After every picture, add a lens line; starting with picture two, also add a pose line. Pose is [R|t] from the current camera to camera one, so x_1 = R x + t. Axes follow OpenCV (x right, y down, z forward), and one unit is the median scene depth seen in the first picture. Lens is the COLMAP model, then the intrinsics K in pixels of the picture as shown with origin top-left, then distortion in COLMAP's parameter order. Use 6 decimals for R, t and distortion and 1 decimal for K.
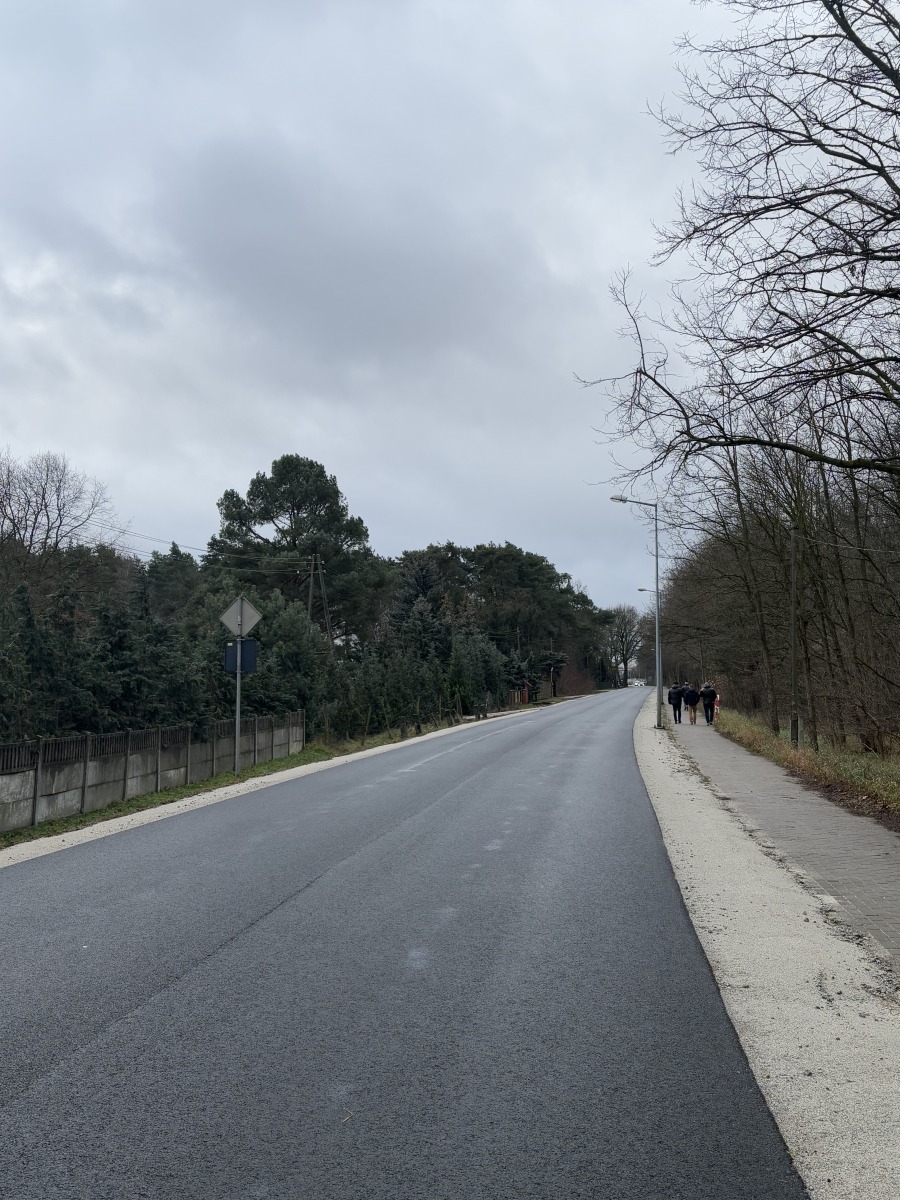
lens RADIAL K [[1241.5, 0, 450.0], [0, 1241.5, 600.0], [0, 0, 1]] dist [0.111083, -0.004882]
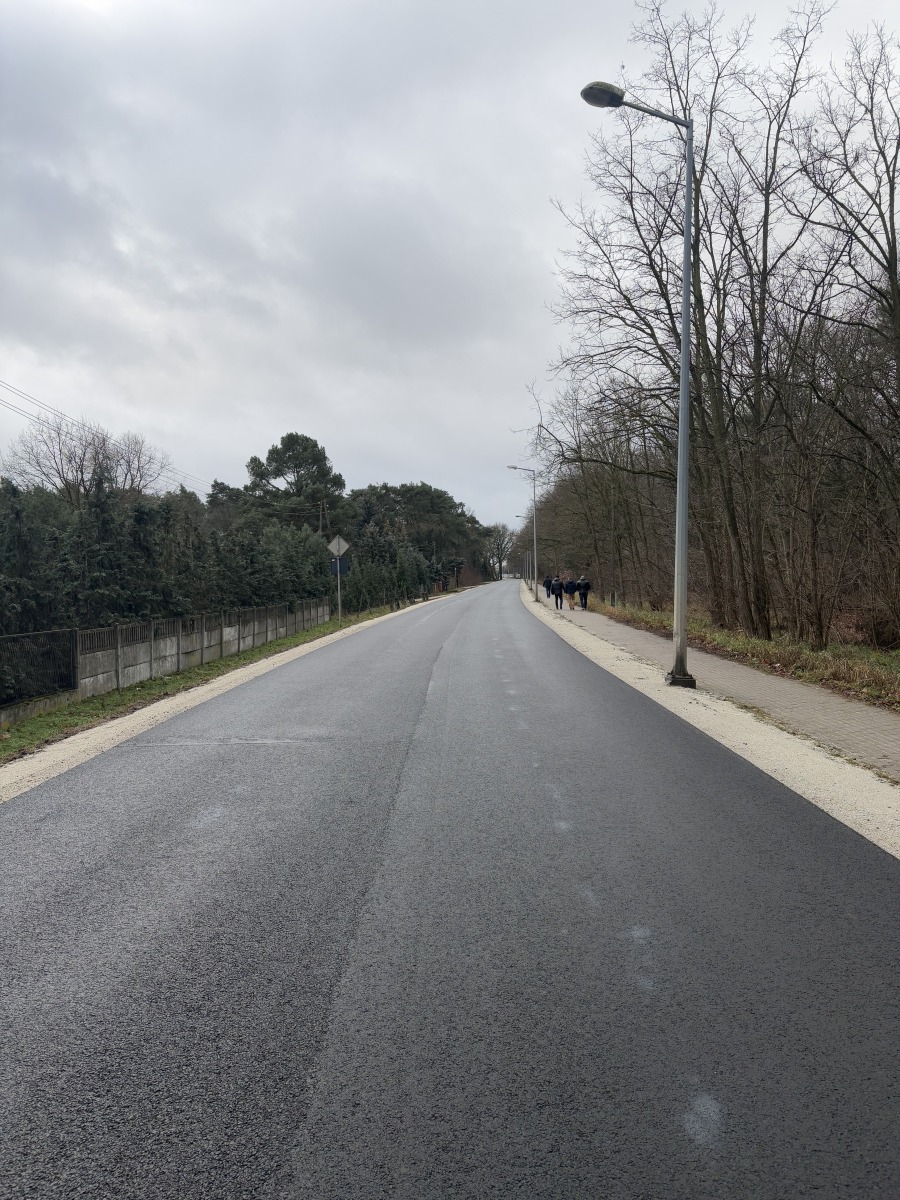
lens RADIAL K [[900.1, 0, 450.0], [0, 900.1, 600.0], [0, 0, 1]] dist [0.037592, -0.002725]
pose [[0.995941, -0.024604, 0.086582, -0.037335], [0.016764, 0.995788, 0.090135, -0.008564], [-0.088435, -0.088318, 0.992159, -0.139641]]
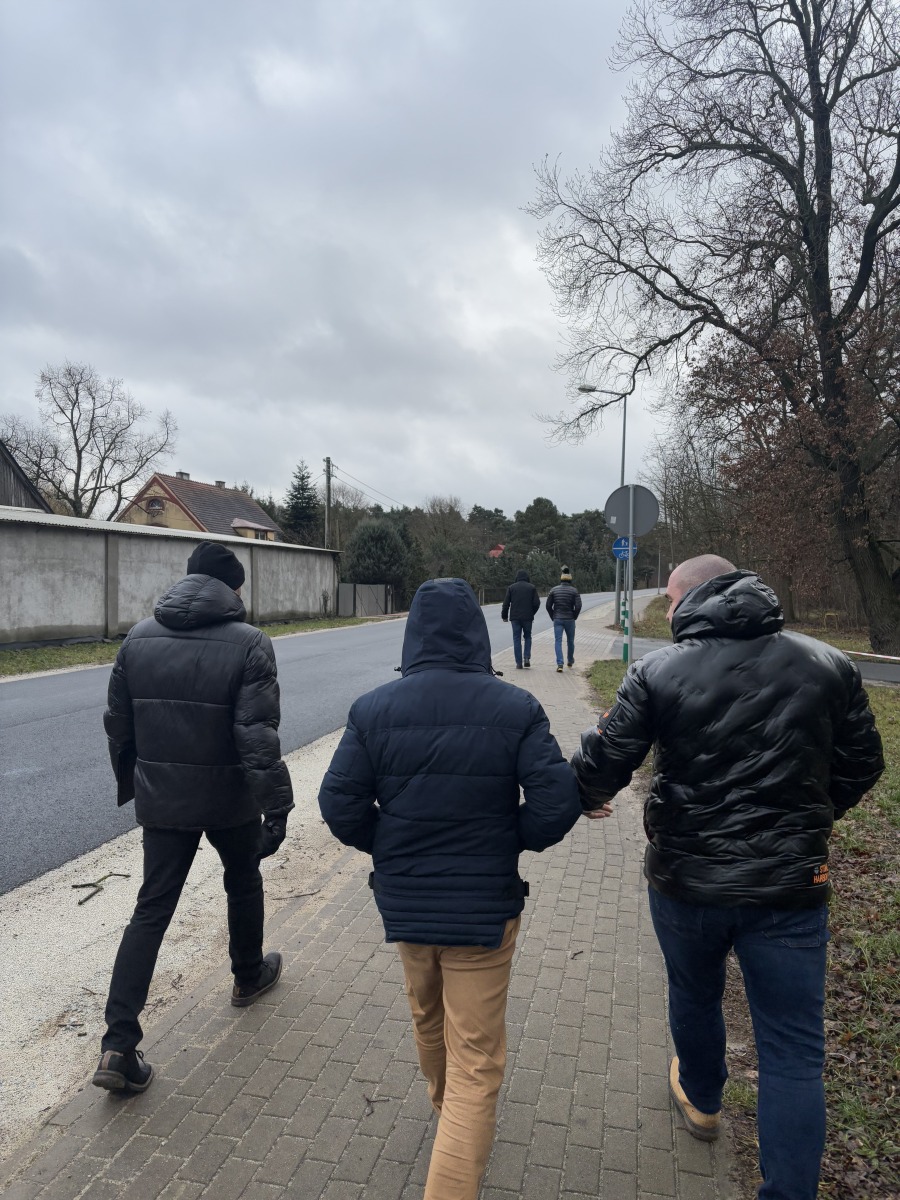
lens RADIAL K [[900.1, 0, 450.0], [0, 900.1, 600.0], [0, 0, 1]] dist [0.037592, -0.002725]
pose [[0.988027, 0.018377, -0.153181, -0.015585], [-0.004476, 0.995877, 0.090599, -0.069169], [0.154214, -0.088829, 0.984036, -1.022092]]
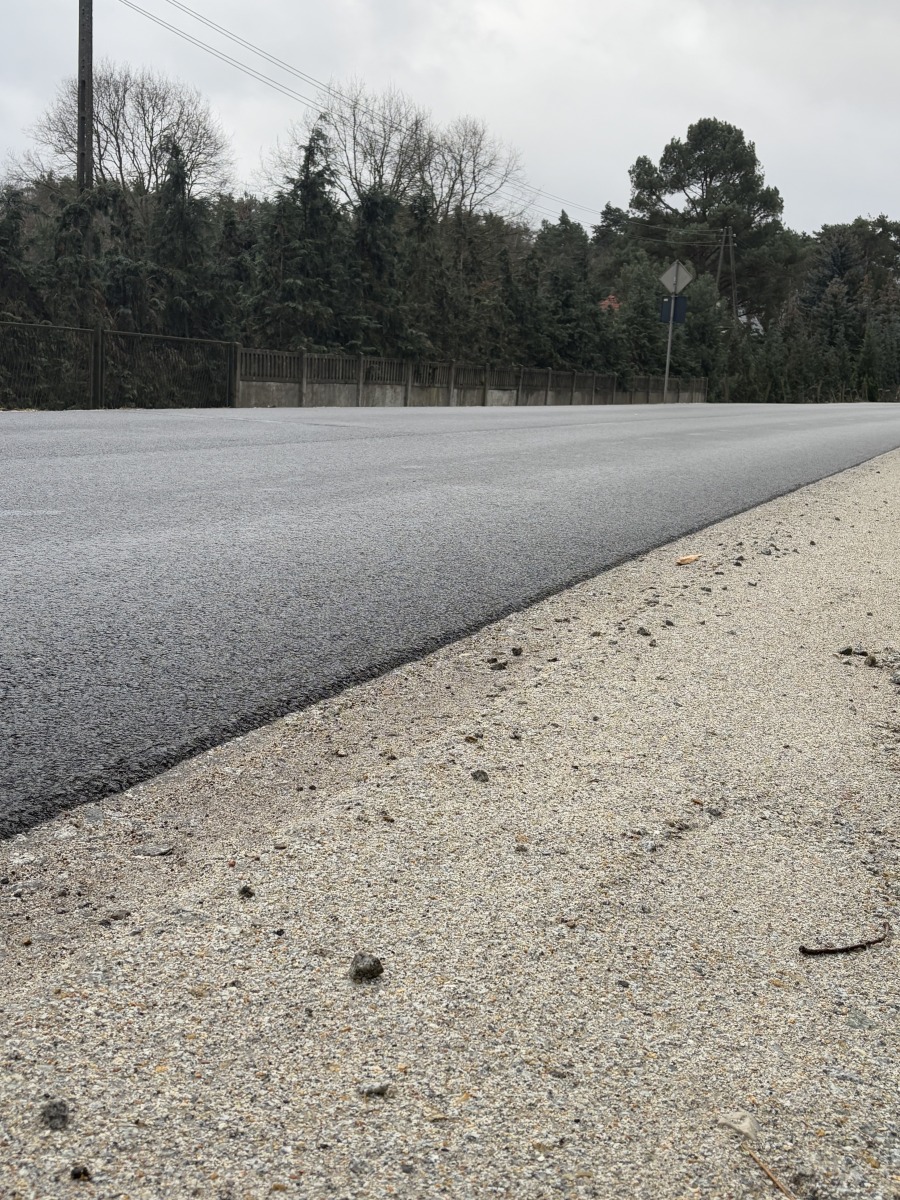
lens RADIAL K [[1398.1, 0, 450.0], [0, 1398.1, 600.0], [0, 0, 1]] dist [0.241235, -0.782695]
pose [[0.958979, 0.095125, -0.267041, 0.009143], [-0.034251, 0.973997, 0.223958, 0.005597], [0.281401, -0.205625, 0.937300, -0.156392]]
